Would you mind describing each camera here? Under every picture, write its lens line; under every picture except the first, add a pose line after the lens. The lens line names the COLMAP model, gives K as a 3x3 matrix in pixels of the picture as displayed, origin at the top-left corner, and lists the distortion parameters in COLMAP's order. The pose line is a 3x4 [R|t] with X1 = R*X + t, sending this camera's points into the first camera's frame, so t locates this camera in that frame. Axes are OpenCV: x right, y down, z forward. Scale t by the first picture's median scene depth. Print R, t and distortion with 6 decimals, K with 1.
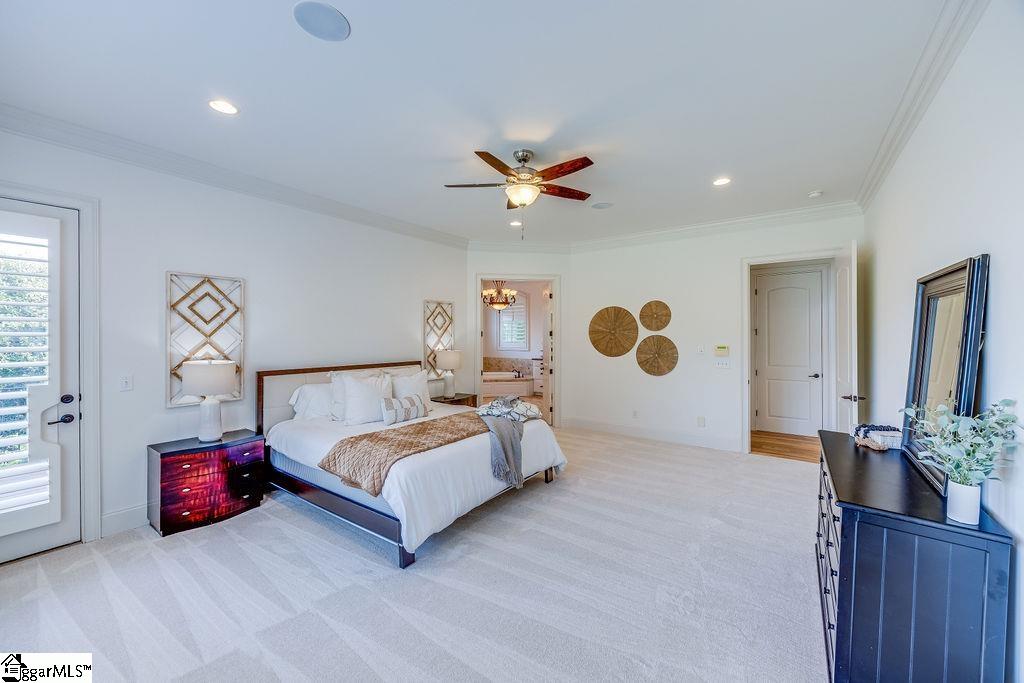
lens RADIAL K [[414.4, 0, 512.9], [0, 414.4, 331.5], [0, 0, 1]] dist [0.034340, -0.000006]
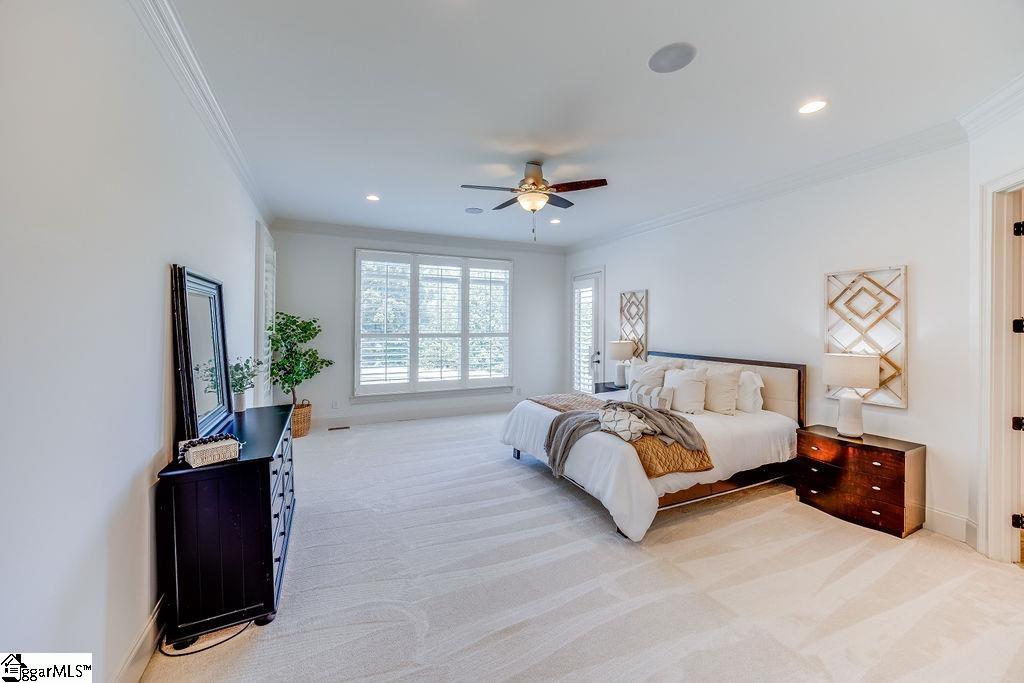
lens RADIAL K [[395.7, 0, 511.5], [0, 395.7, 329.3], [0, 0, 1]] dist [-0.000638, -0.000087]
pose [[-0.506142, -0.004861, -0.862436, 0.501667], [-0.010248, 0.999947, 0.000379, 0.013846], [0.862389, 0.009030, -0.506165, 0.781161]]
